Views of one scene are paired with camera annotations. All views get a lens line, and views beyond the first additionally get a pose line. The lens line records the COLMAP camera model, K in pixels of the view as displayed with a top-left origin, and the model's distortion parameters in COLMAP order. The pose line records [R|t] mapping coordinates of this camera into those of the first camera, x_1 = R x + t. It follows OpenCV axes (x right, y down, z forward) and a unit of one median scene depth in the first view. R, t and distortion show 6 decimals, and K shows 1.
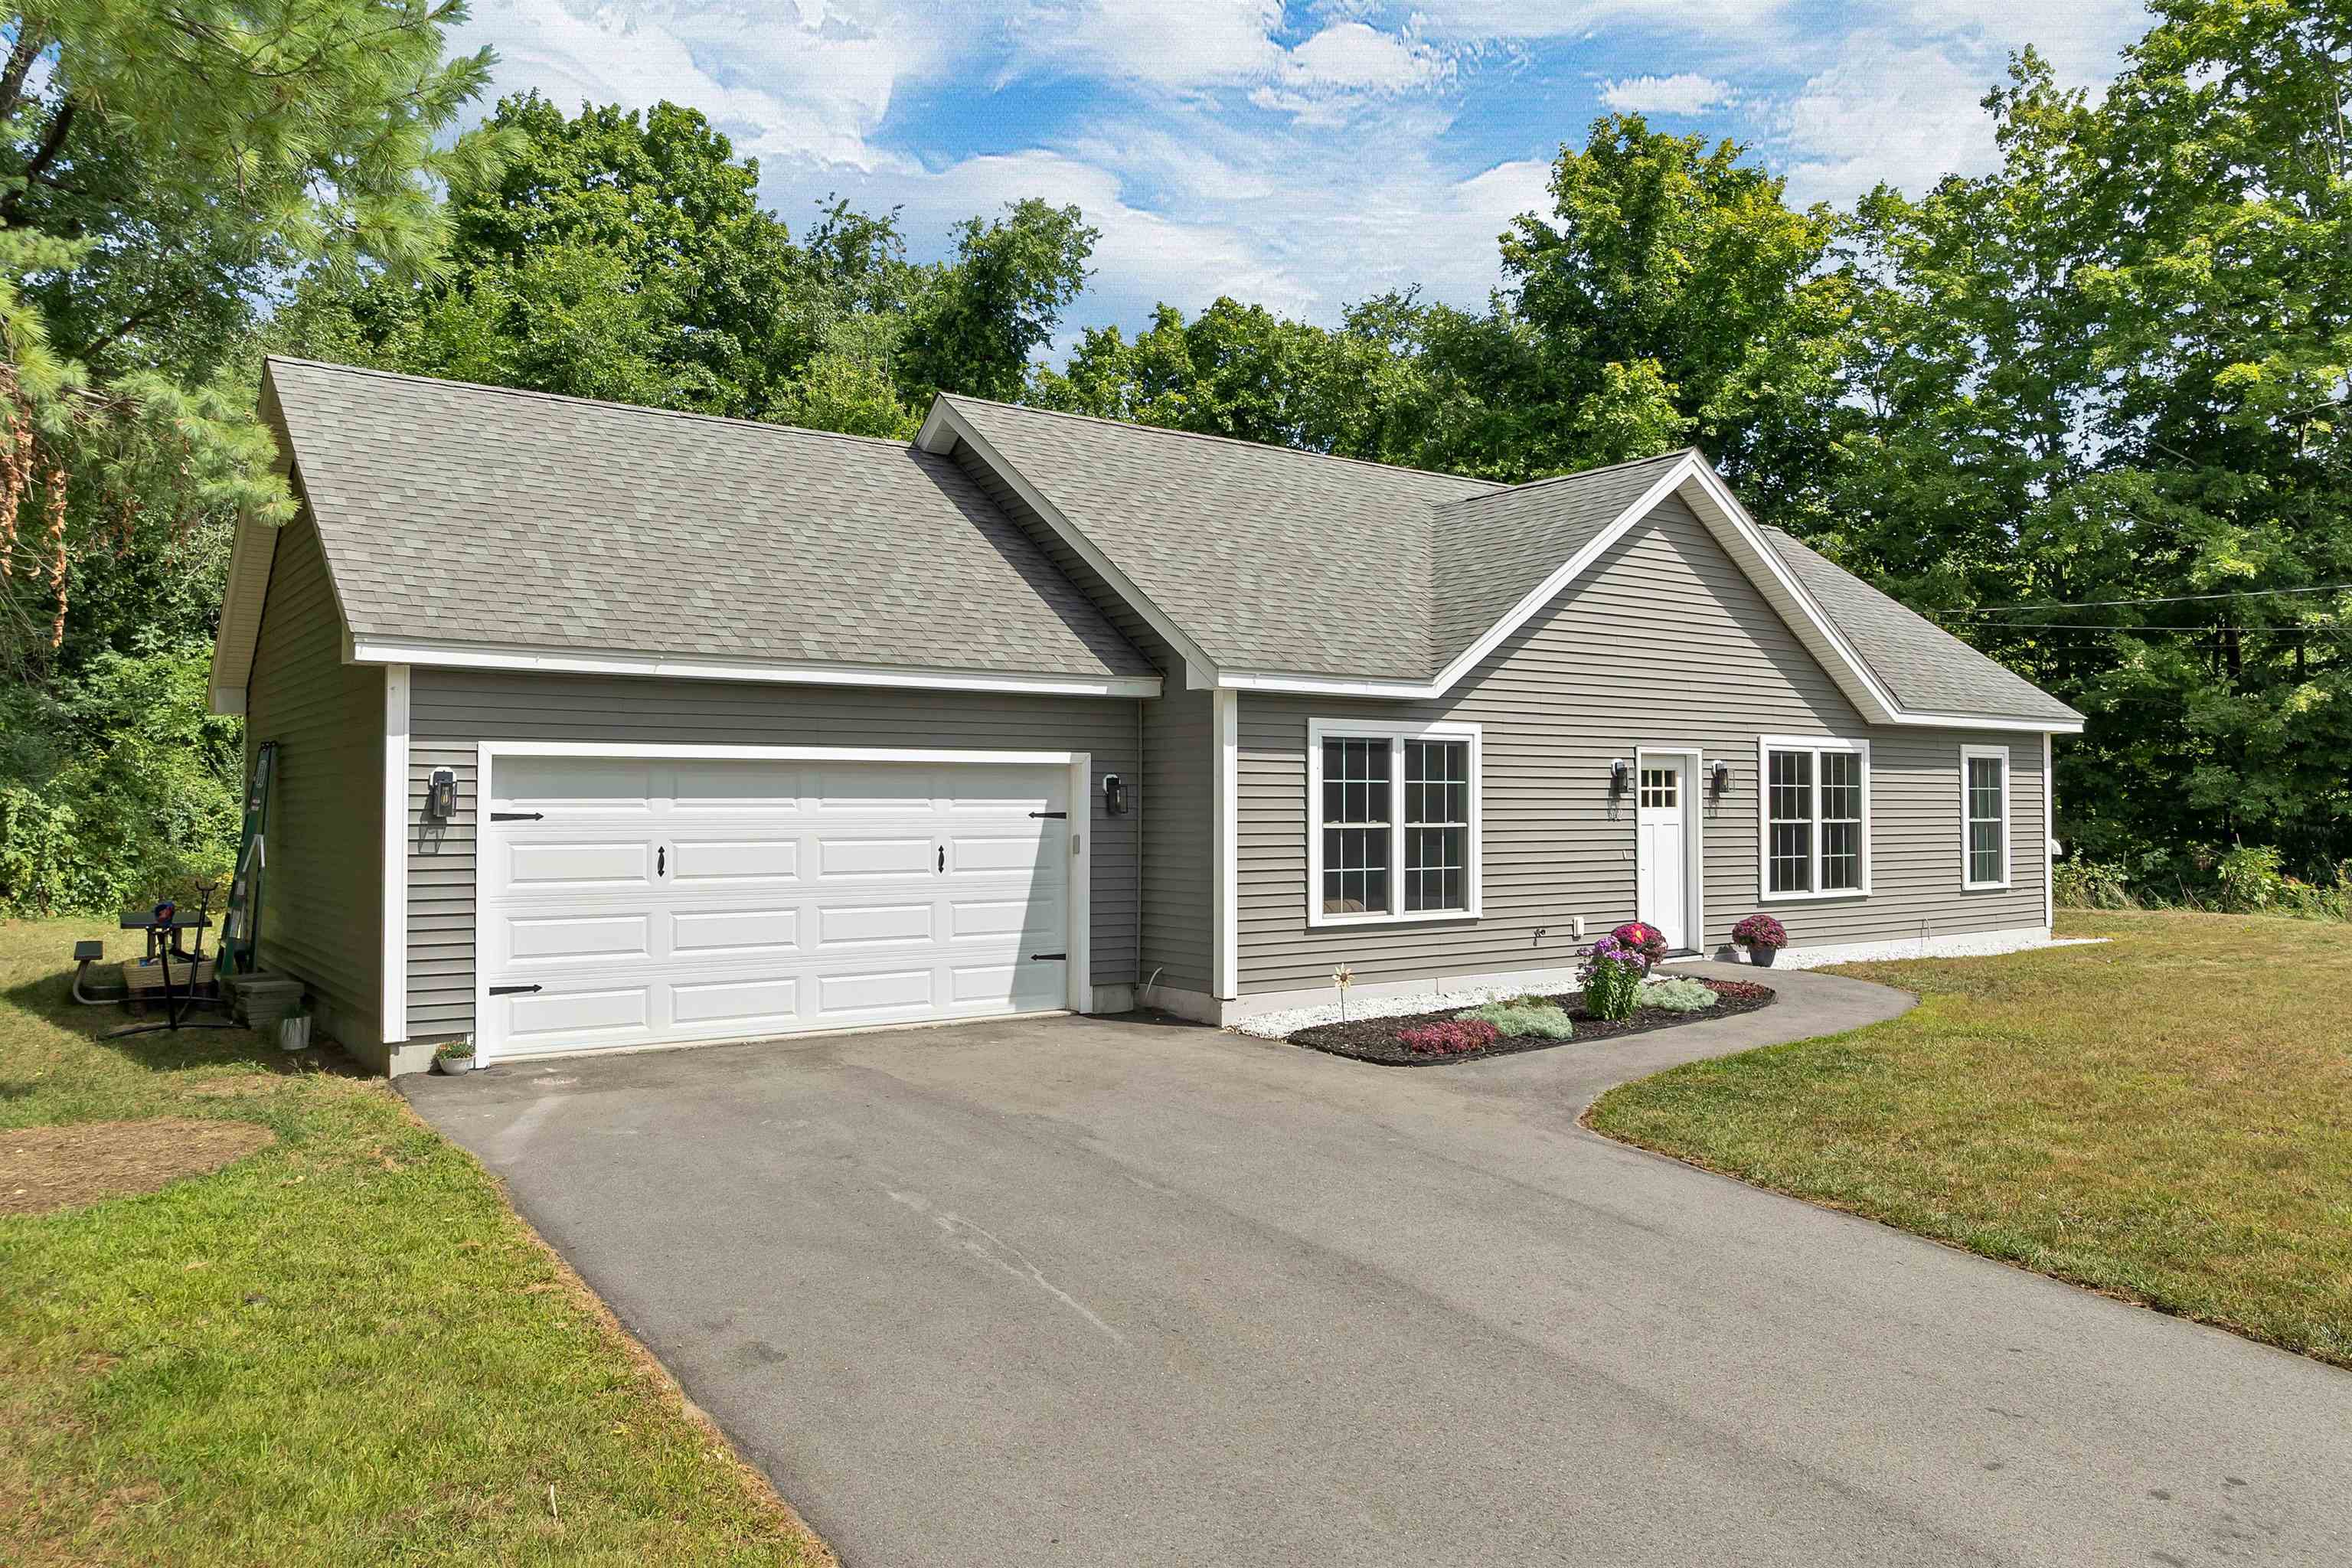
lens RADIAL K [[1723.9, 0, 1176.0], [0, 1723.9, 784.0], [0, 0, 1]] dist [-0.021600, -0.002647]
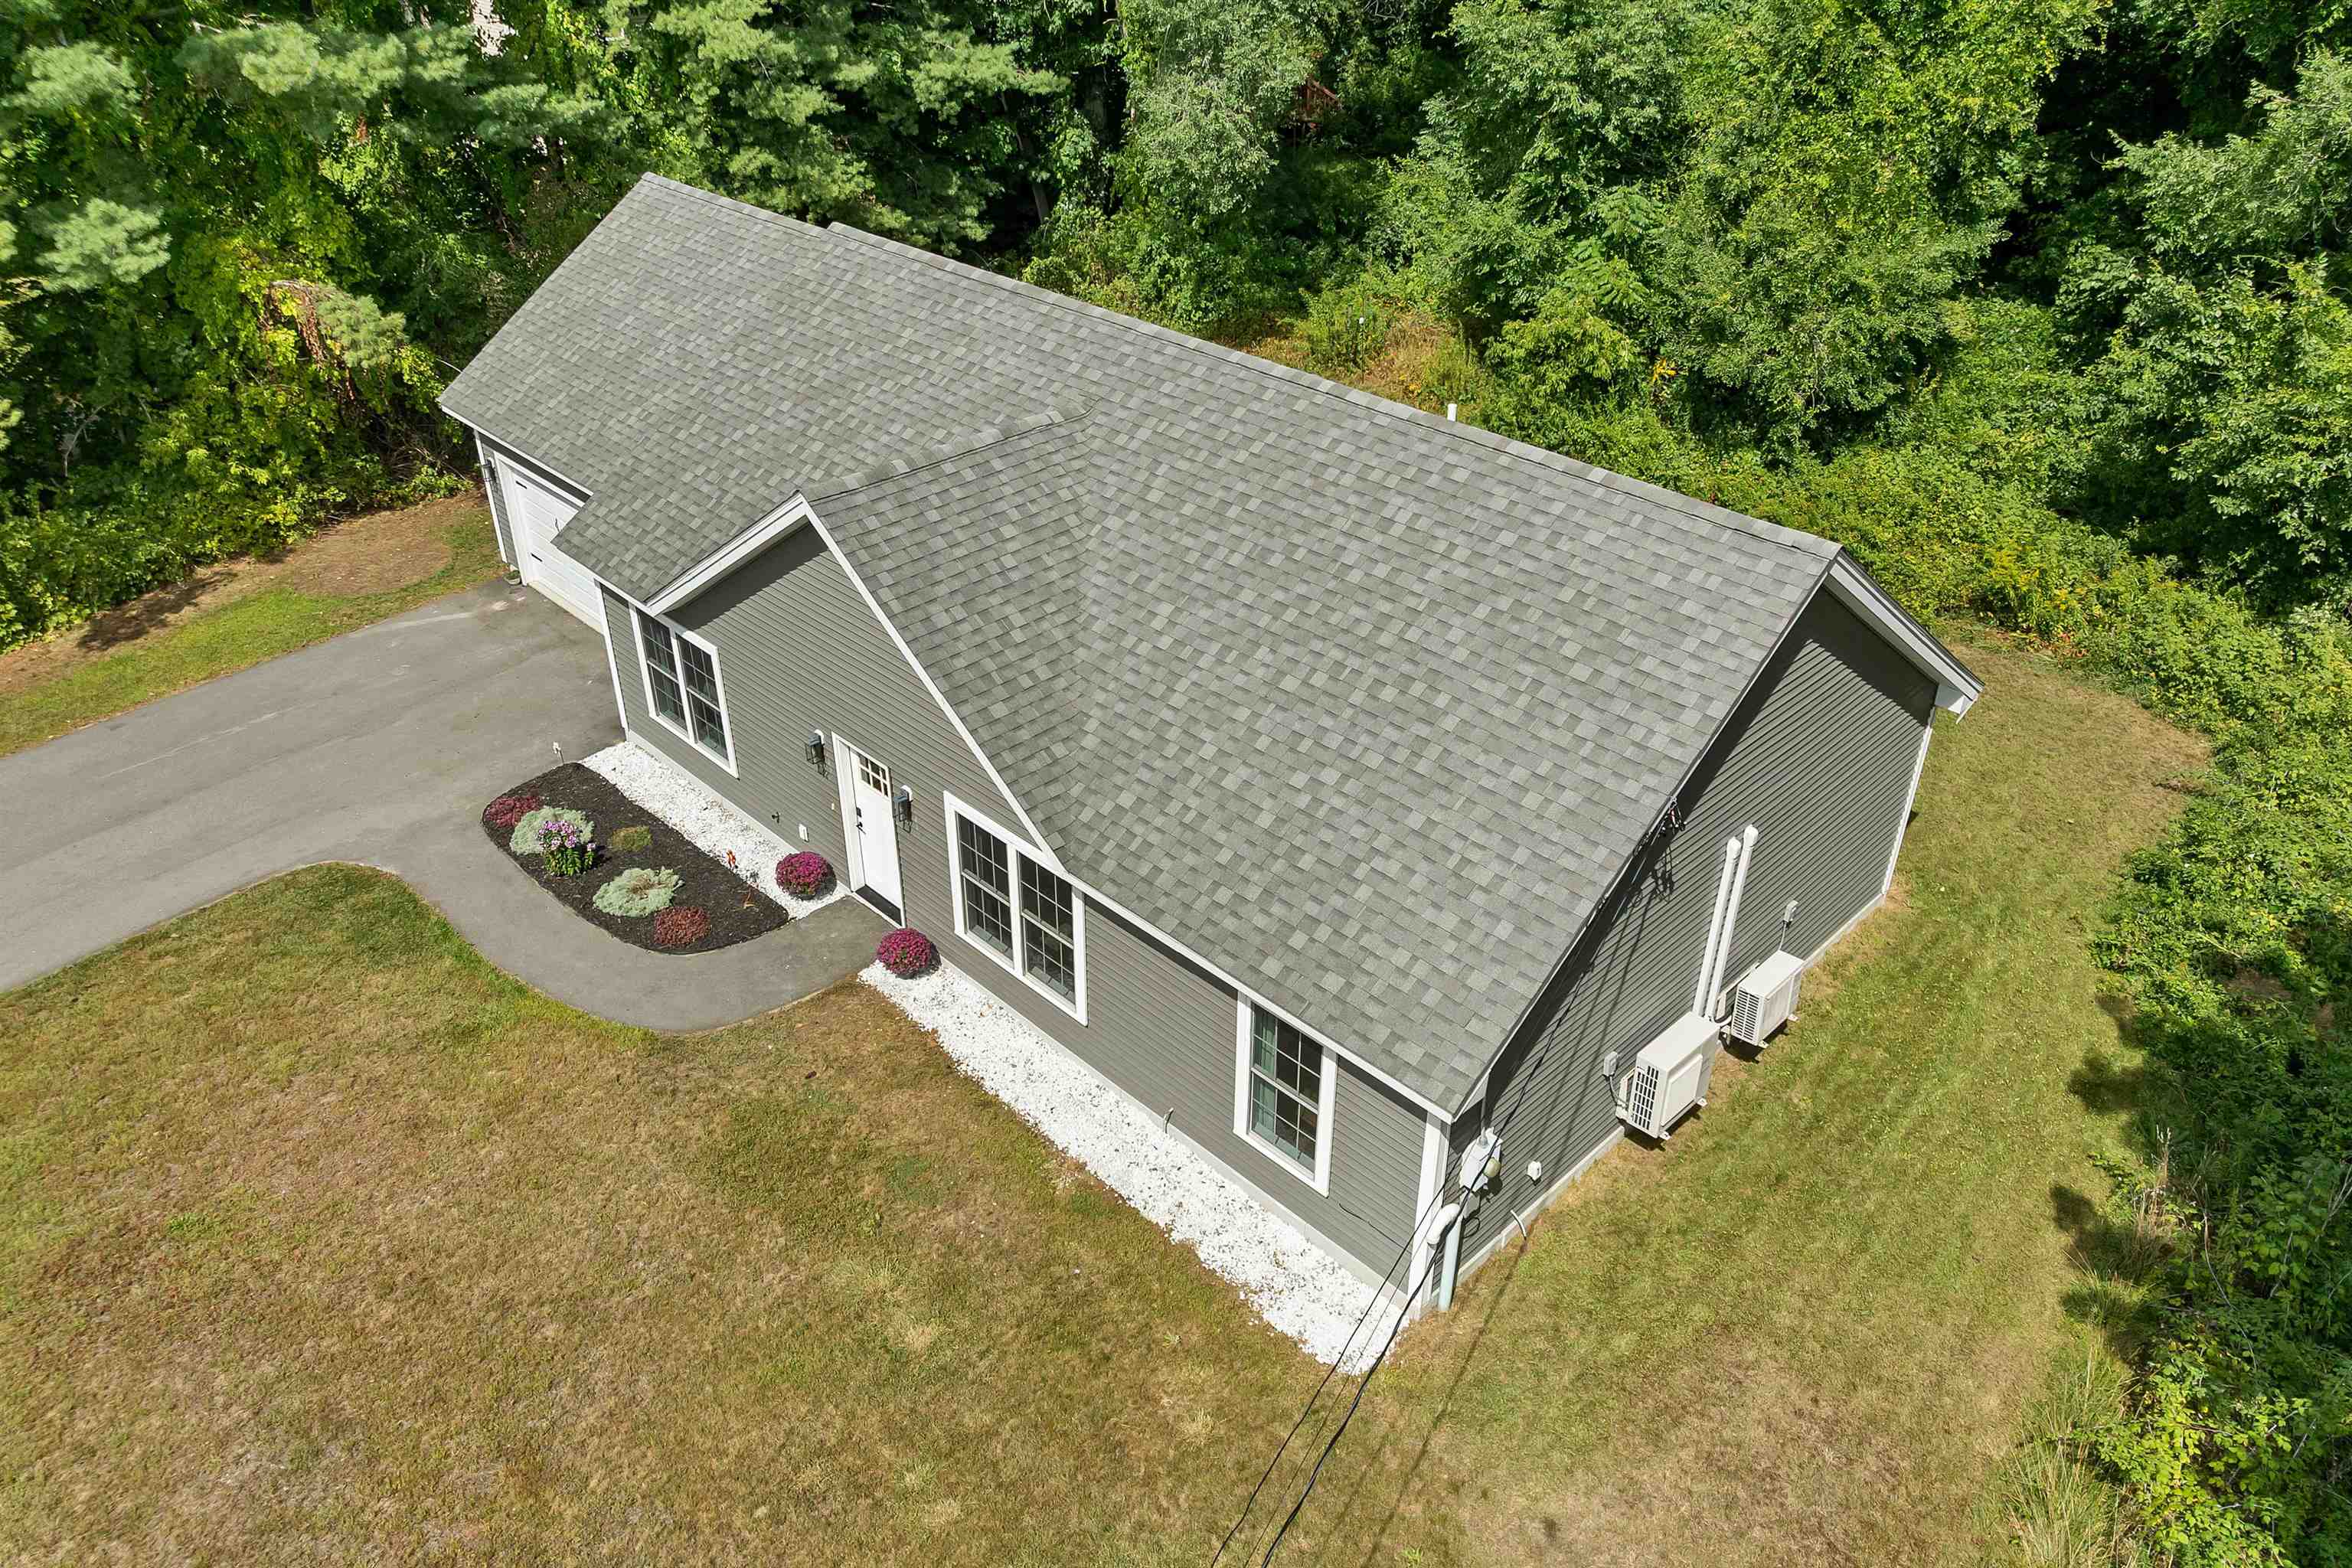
lens RADIAL K [[1690.6, 0, 1156.2], [0, 1690.6, 766.7], [0, 0, 1]] dist [-0.042035, 0.007292]
pose [[0.135109, 0.529993, -0.837170, 1.048863], [0.011342, 0.844034, 0.536169, -0.498194], [0.990766, -0.081937, 0.108025, 0.957391]]
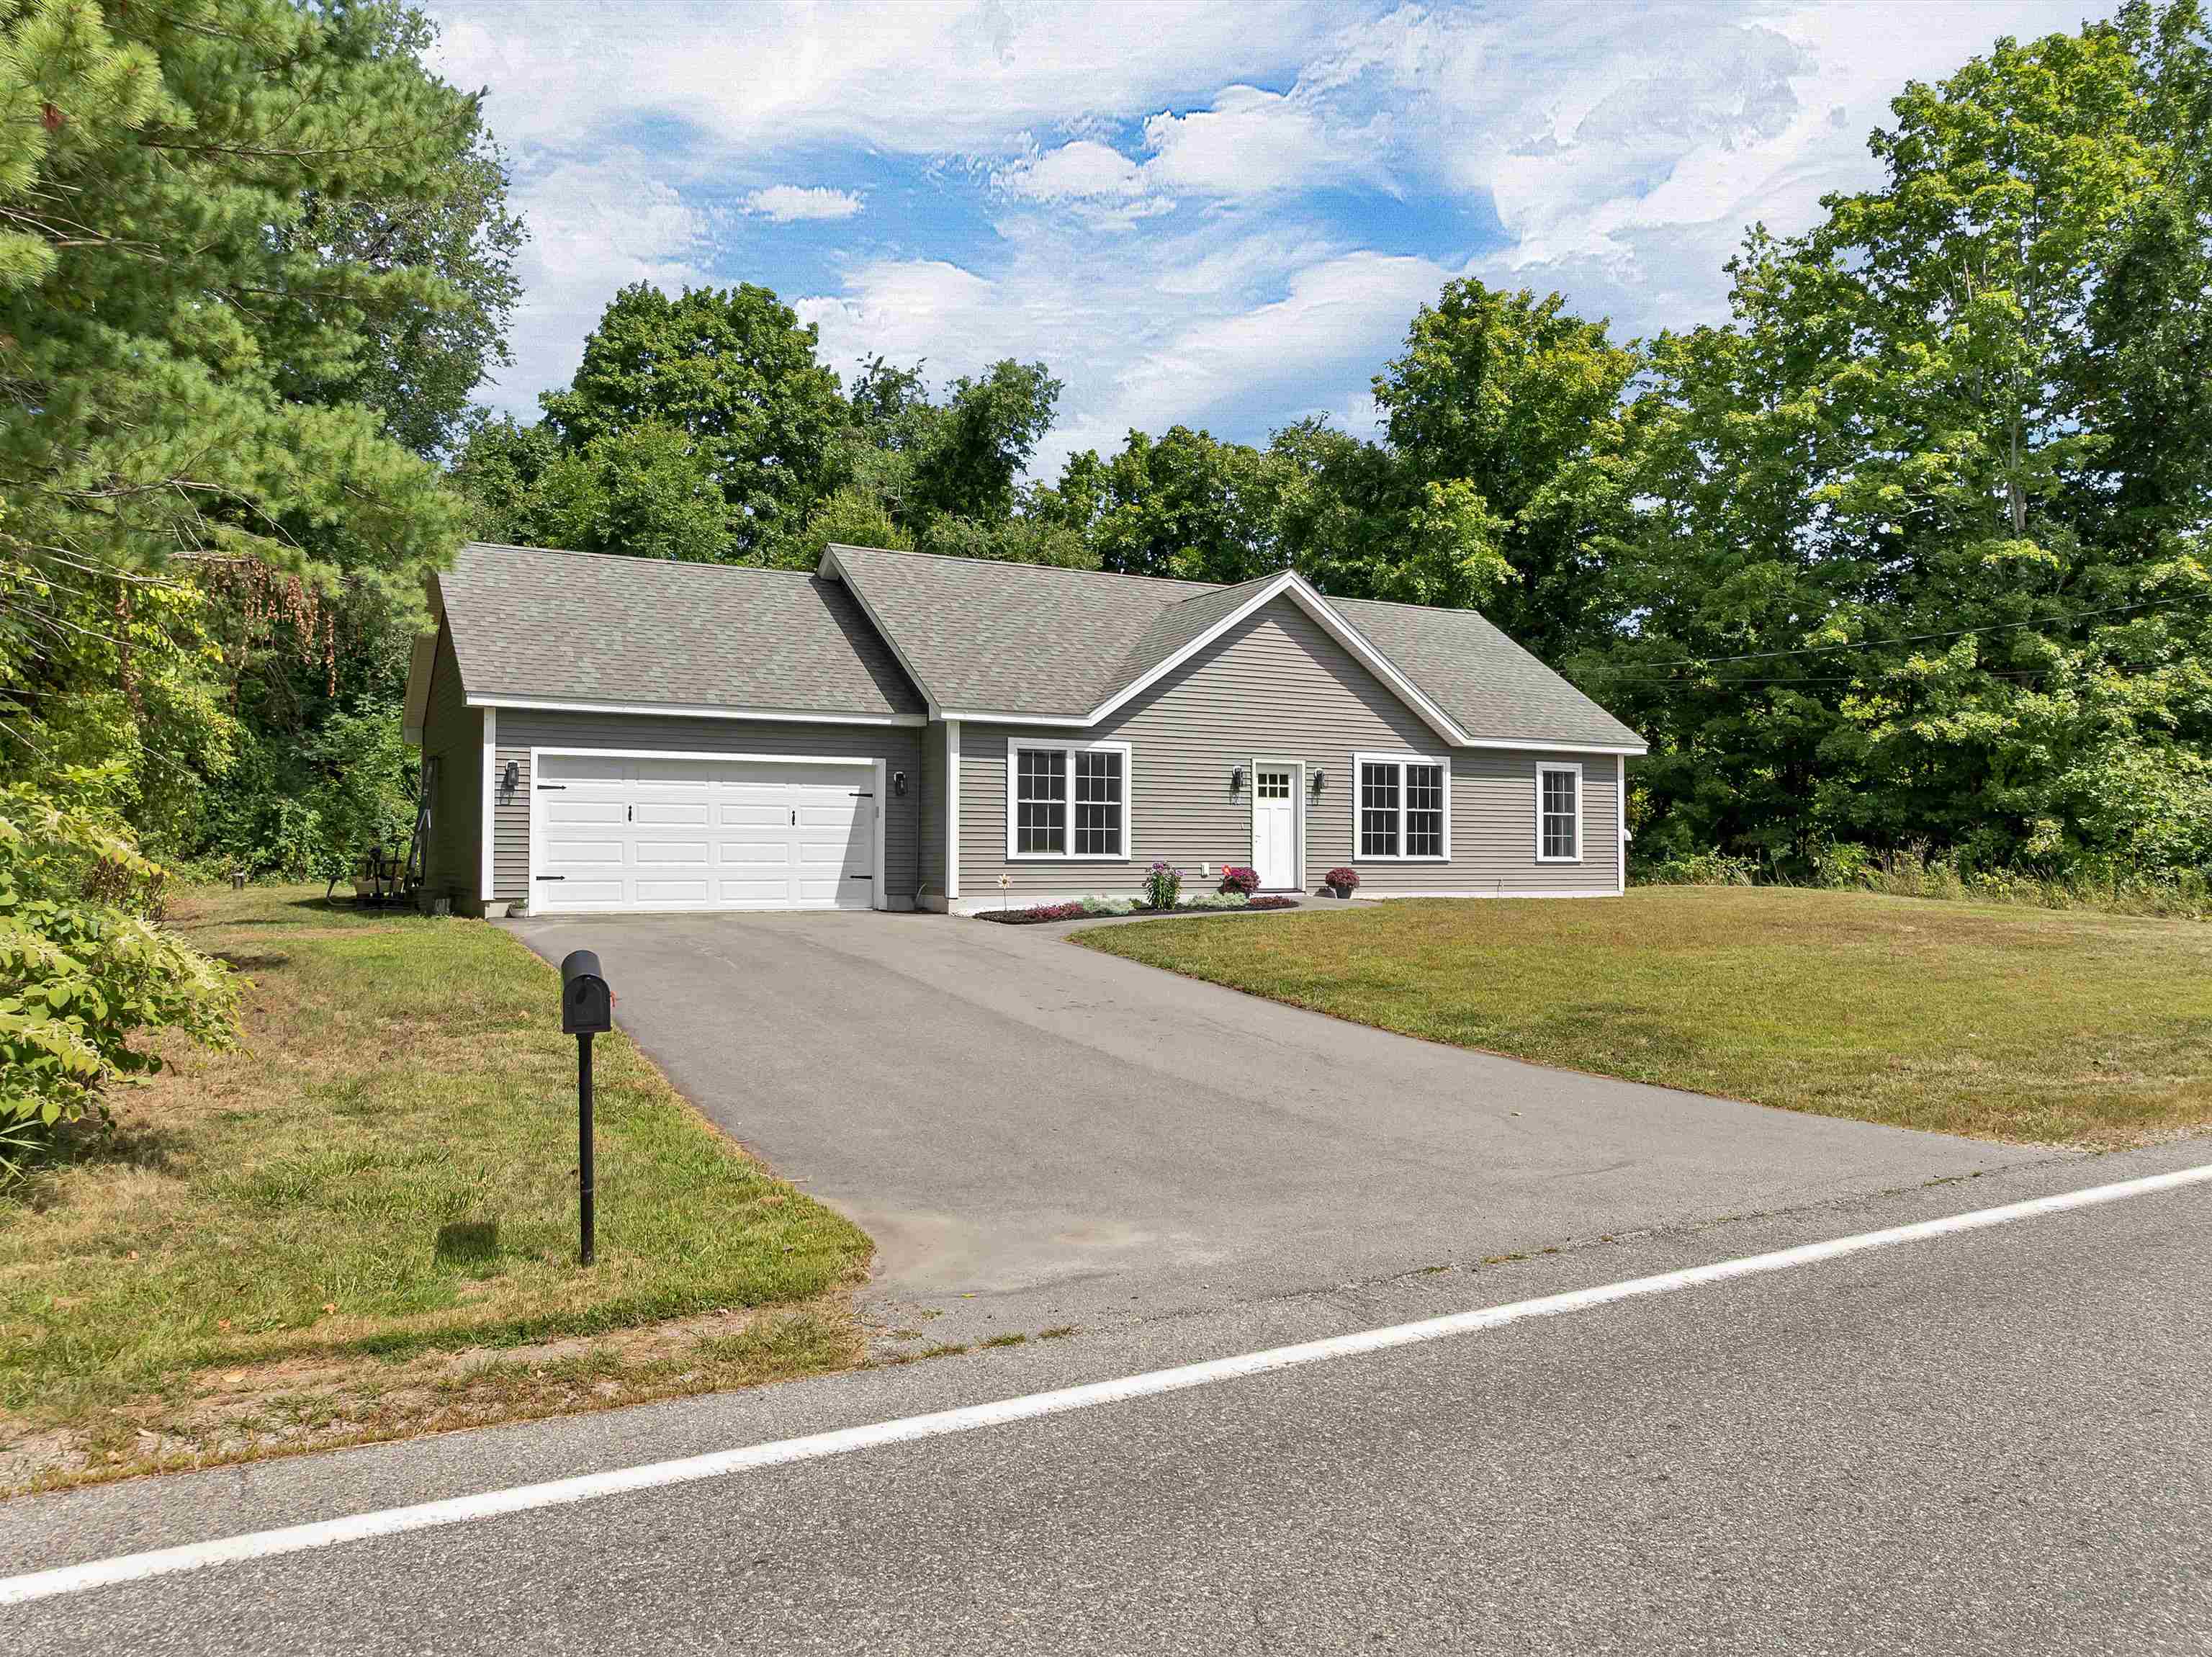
lens RADIAL K [[1640.0, 0, 1101.1], [0, 1640.0, 849.0], [0, 0, 1]] dist [-0.009713, -0.001569]
pose [[0.993062, 0.001694, -0.117579, 0.270766], [-0.001294, 0.999993, 0.003483, 0.049945], [0.117584, -0.003307, 0.993057, -0.455809]]
